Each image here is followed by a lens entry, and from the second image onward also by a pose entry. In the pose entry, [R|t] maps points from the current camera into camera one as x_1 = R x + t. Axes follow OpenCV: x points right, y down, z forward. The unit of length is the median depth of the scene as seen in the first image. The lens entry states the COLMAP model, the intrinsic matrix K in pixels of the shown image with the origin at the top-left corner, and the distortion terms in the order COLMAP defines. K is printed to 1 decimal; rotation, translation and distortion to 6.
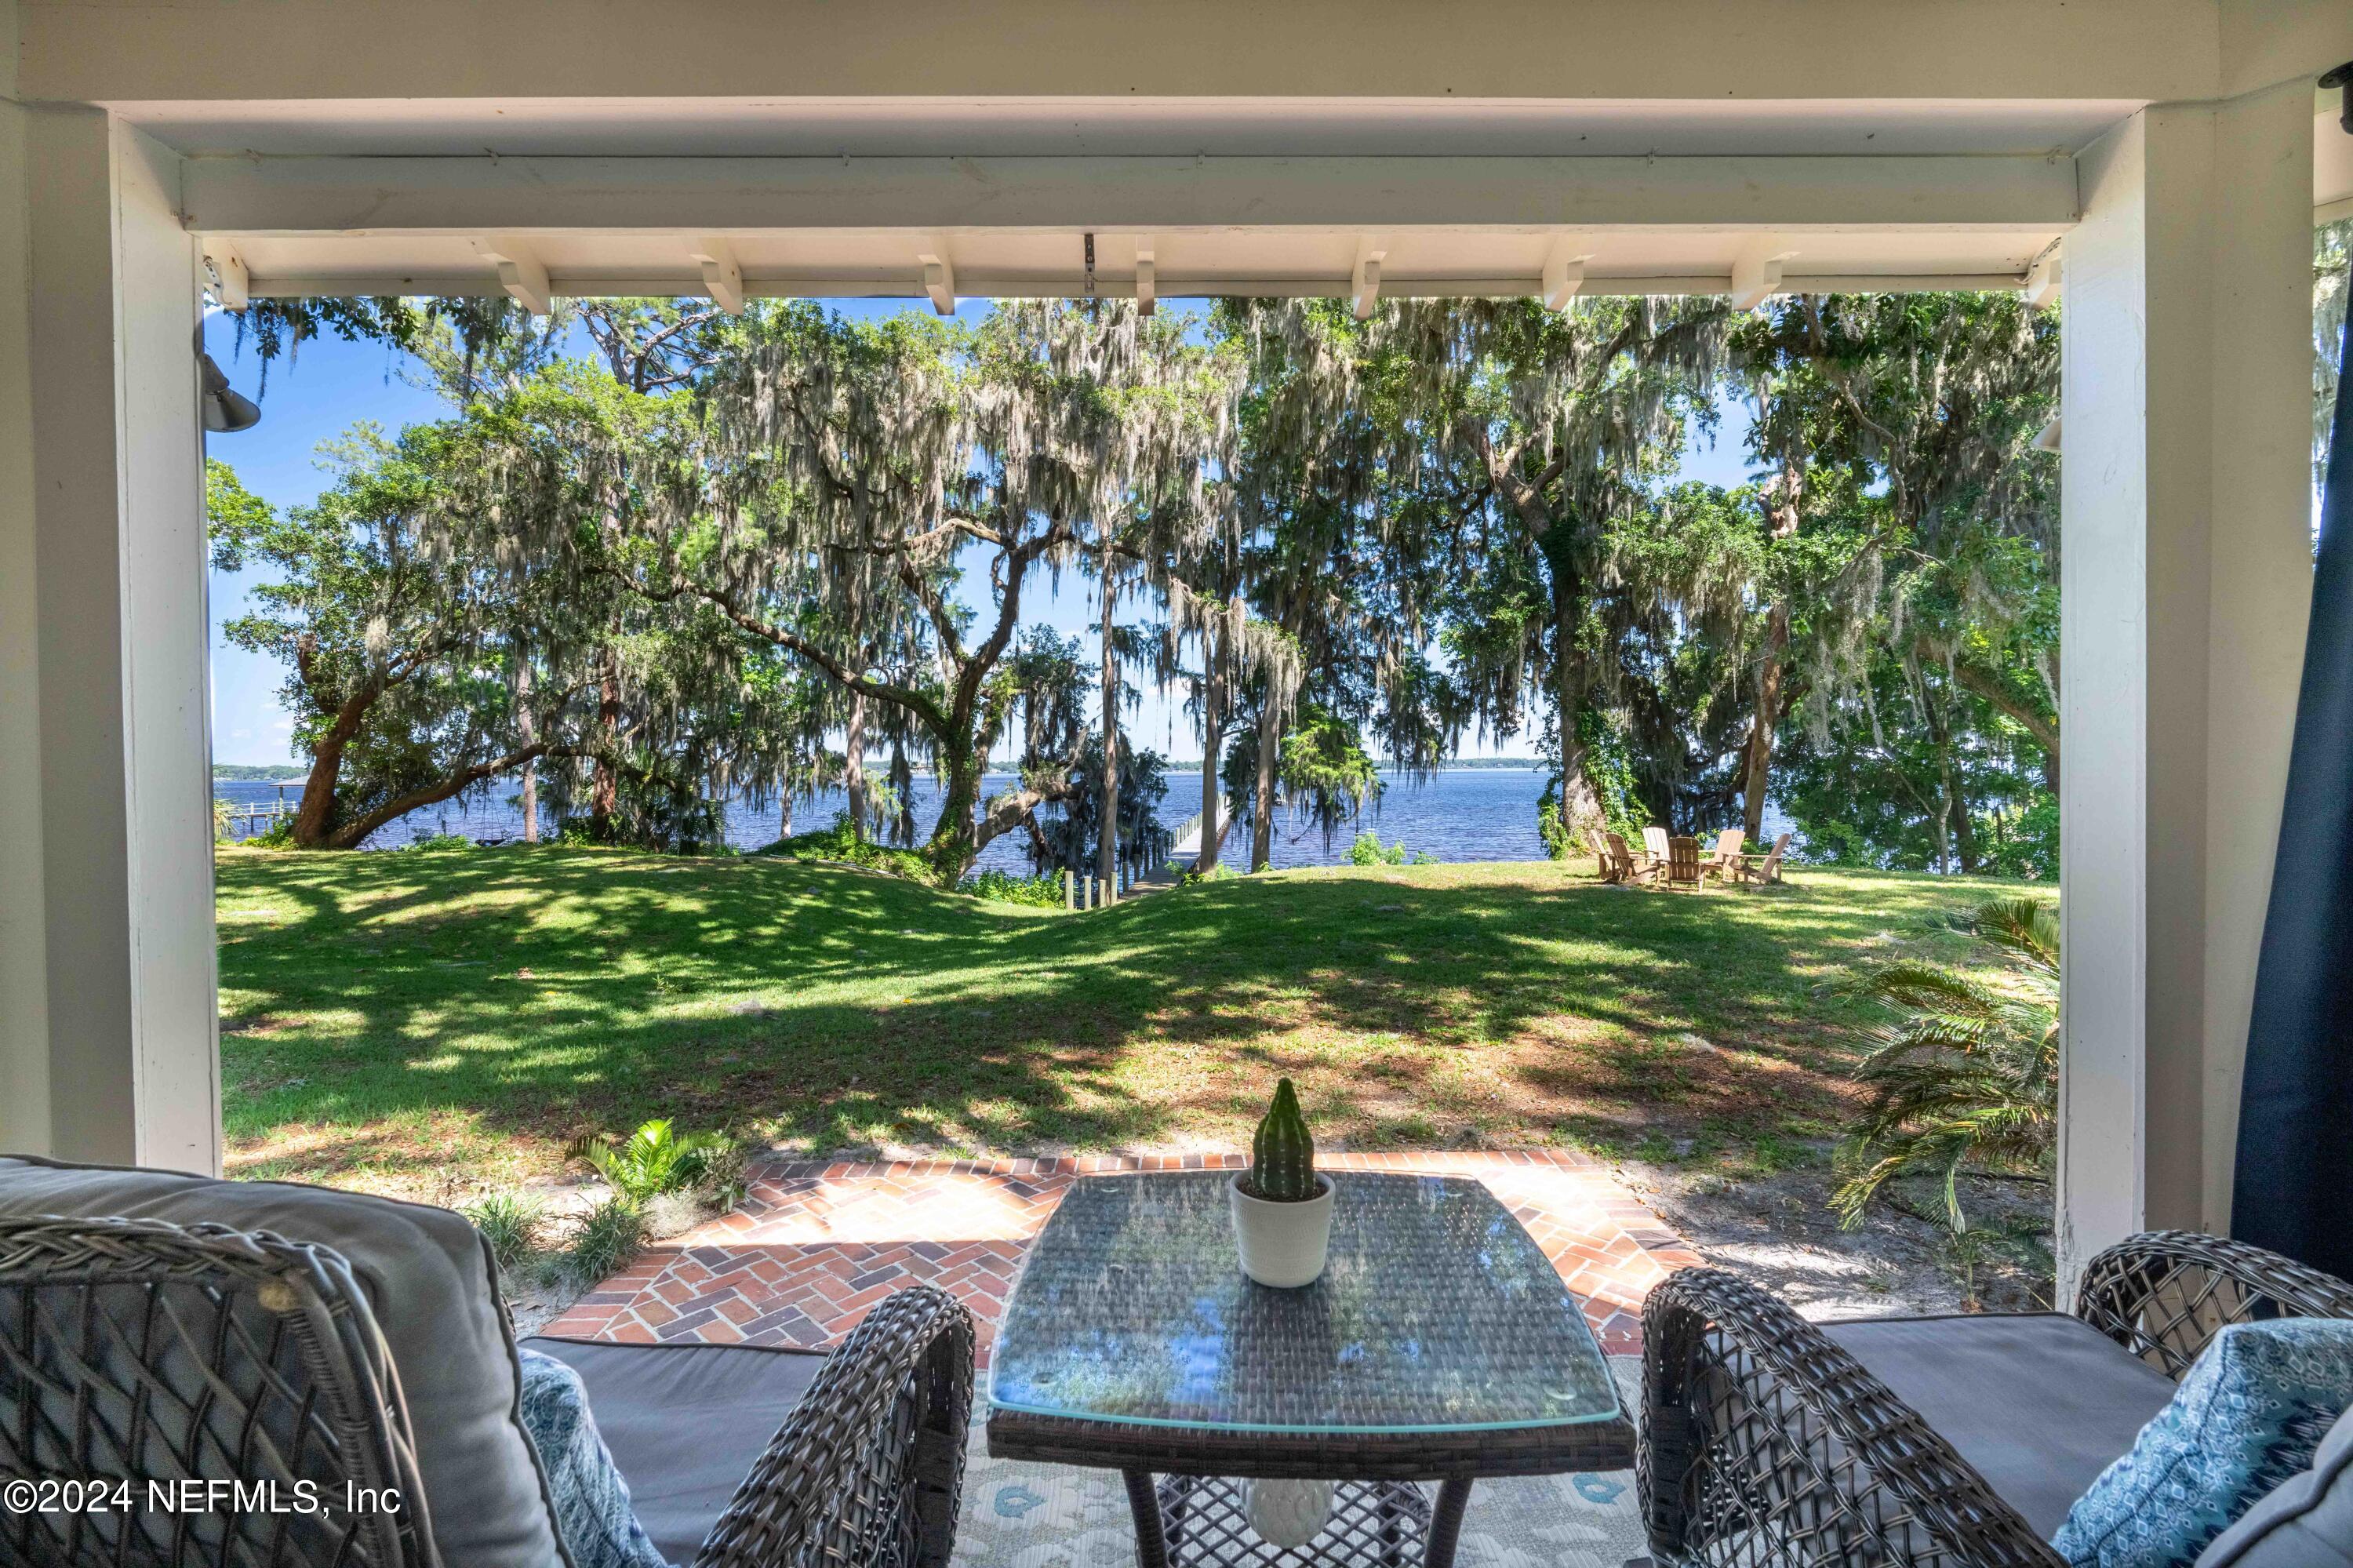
lens RADIAL K [[1021.7, 0, 1180.3], [0, 1021.7, 782.7], [0, 0, 1]] dist [-0.002923, -0.000659]
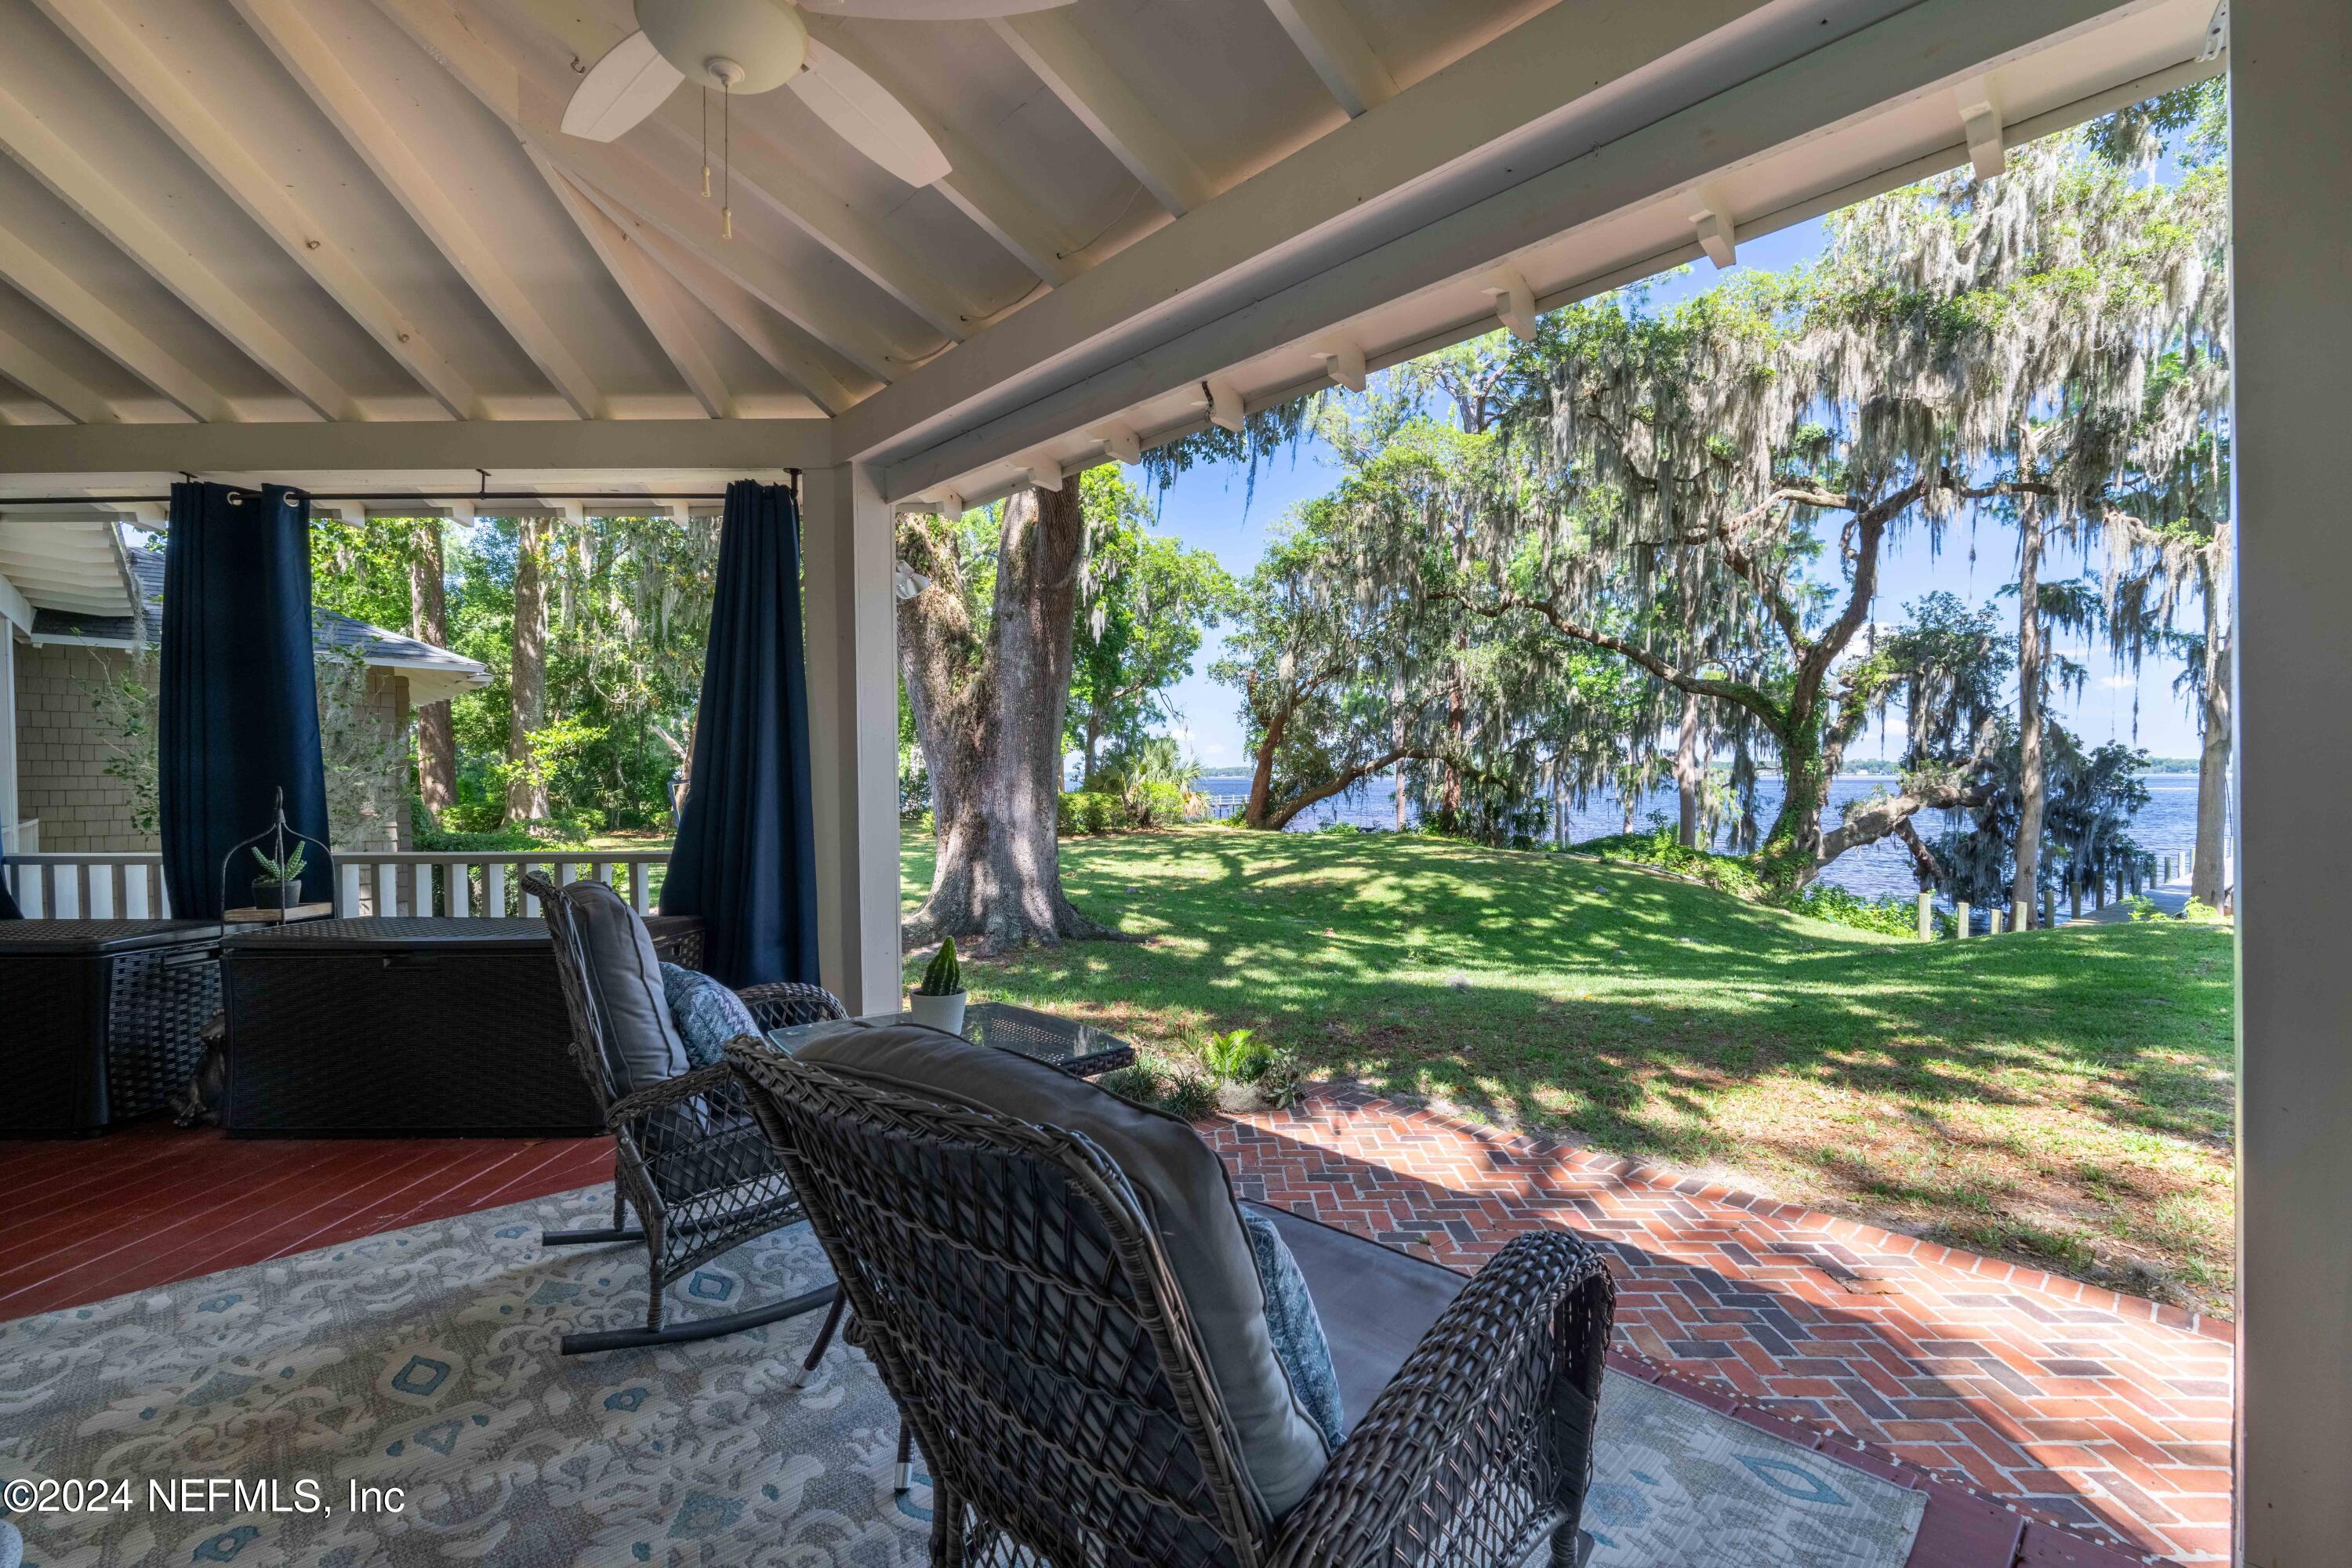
lens RADIAL K [[1021.2, 0, 1179.8], [0, 1021.2, 782.7], [0, 0, 1]] dist [-0.002923, -0.000659]
pose [[0.687373, 0.009017, -0.726248, 0.059212], [-0.009452, 0.999949, 0.003469, 0.000111], [0.726243, 0.004480, 0.687424, 0.001509]]
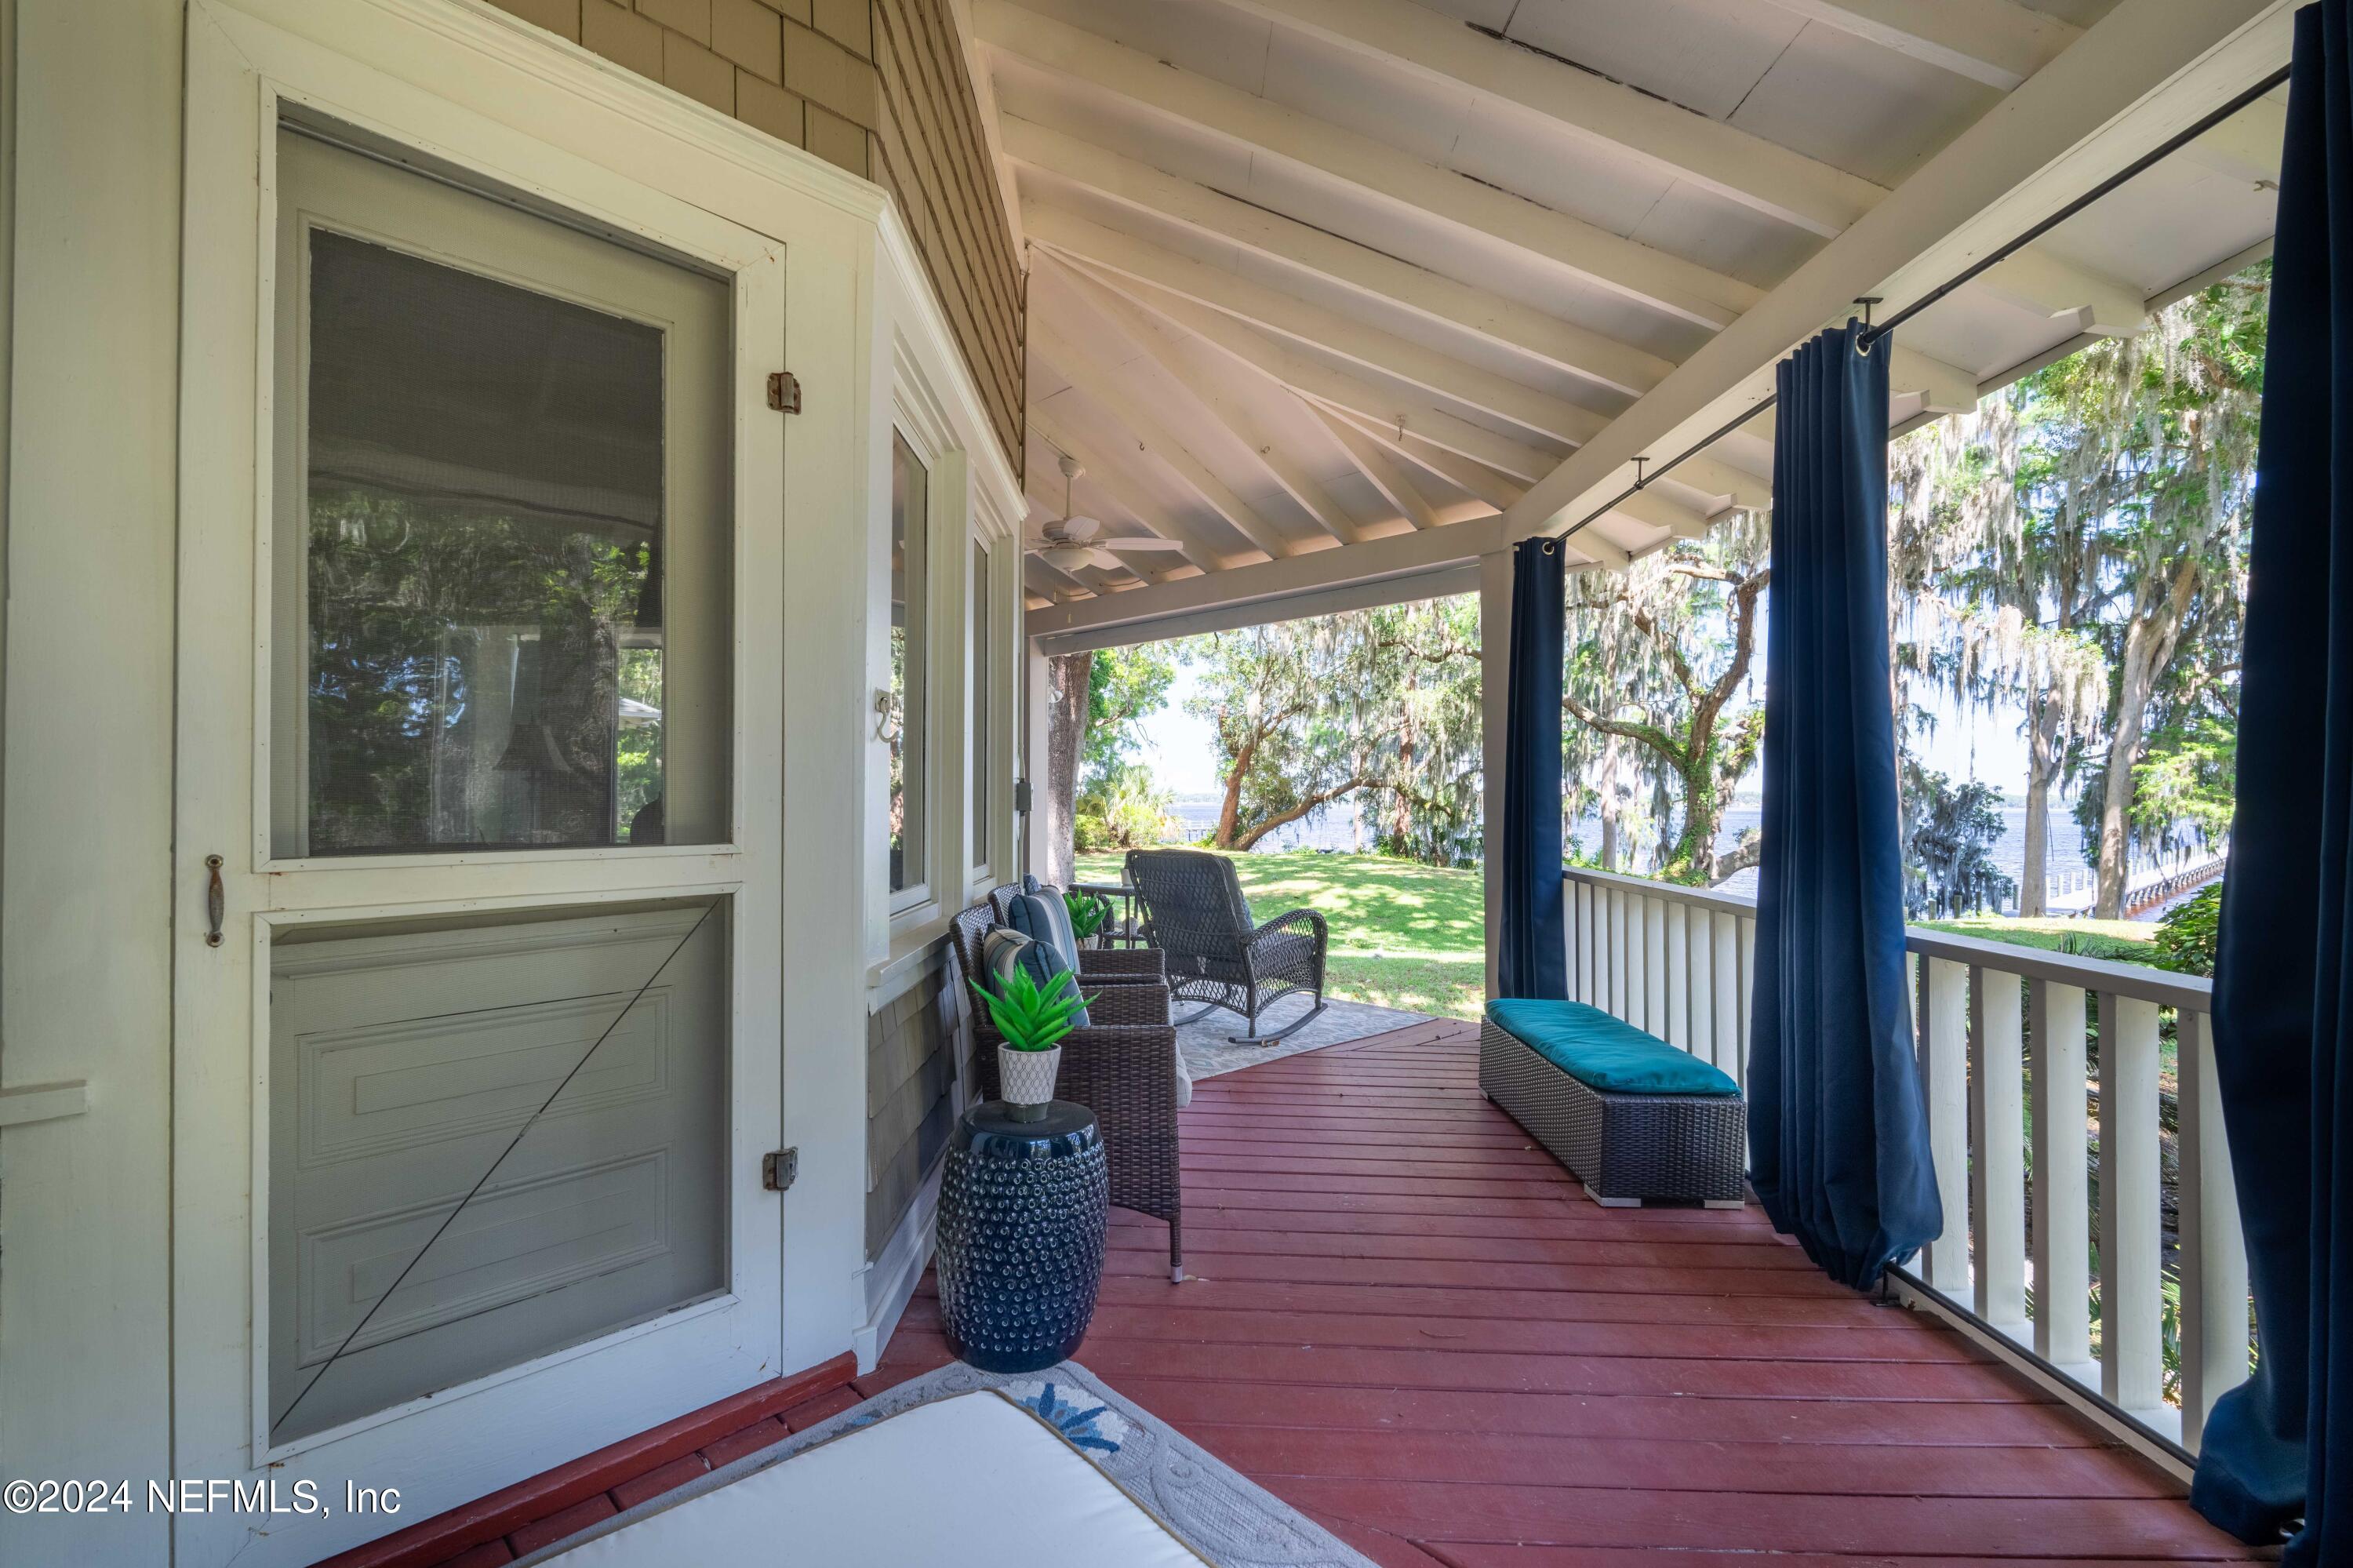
lens RADIAL K [[1021.7, 0, 1180.3], [0, 1021.7, 782.7], [0, 0, 1]] dist [-0.002923, -0.000659]
pose [[0.710105, -0.001541, -0.704094, 0.142932], [-0.019521, 0.999570, -0.021875, 0.001126], [0.703825, 0.029278, 0.709769, -0.094107]]
